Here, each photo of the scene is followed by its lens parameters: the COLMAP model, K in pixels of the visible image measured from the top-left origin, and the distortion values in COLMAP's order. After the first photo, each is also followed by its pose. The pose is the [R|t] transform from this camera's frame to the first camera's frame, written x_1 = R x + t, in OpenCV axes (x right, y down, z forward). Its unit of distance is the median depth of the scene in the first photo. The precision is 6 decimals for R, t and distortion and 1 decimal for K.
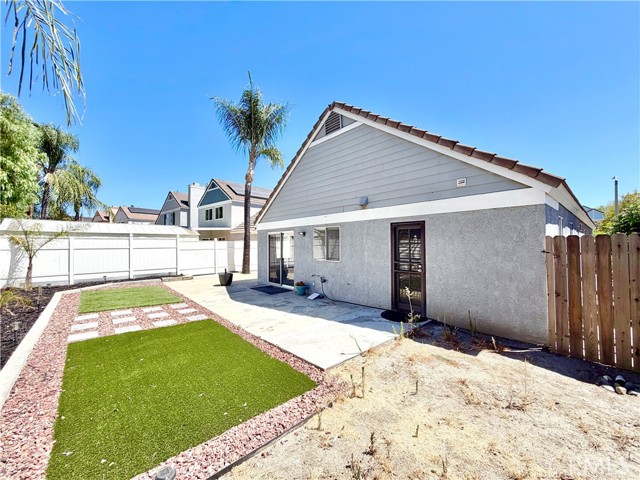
lens RADIAL K [[256.0, 0, 318.3], [0, 256.0, 240.9], [0, 0, 1]] dist [-0.000578, 0.000213]
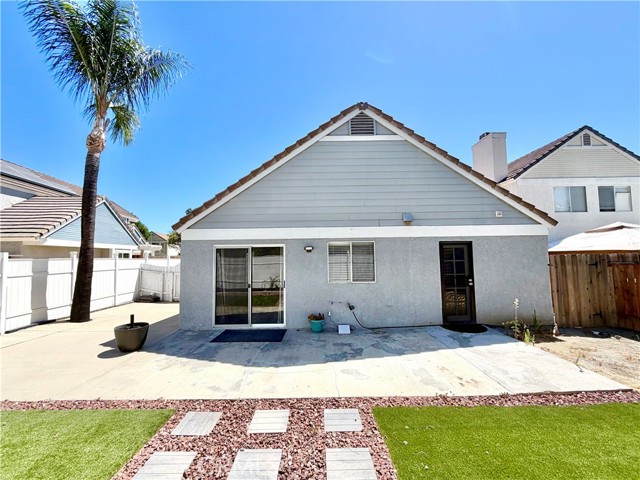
lens RADIAL K [[256.0, 0, 318.3], [0, 256.0, 240.9], [0, 0, 1]] dist [-0.000578, 0.000213]
pose [[0.660699, 0.046274, 0.749224, -0.759332], [0.001164, 0.998034, -0.062667, -0.005246], [-0.750650, 0.042277, 0.659346, 0.605519]]
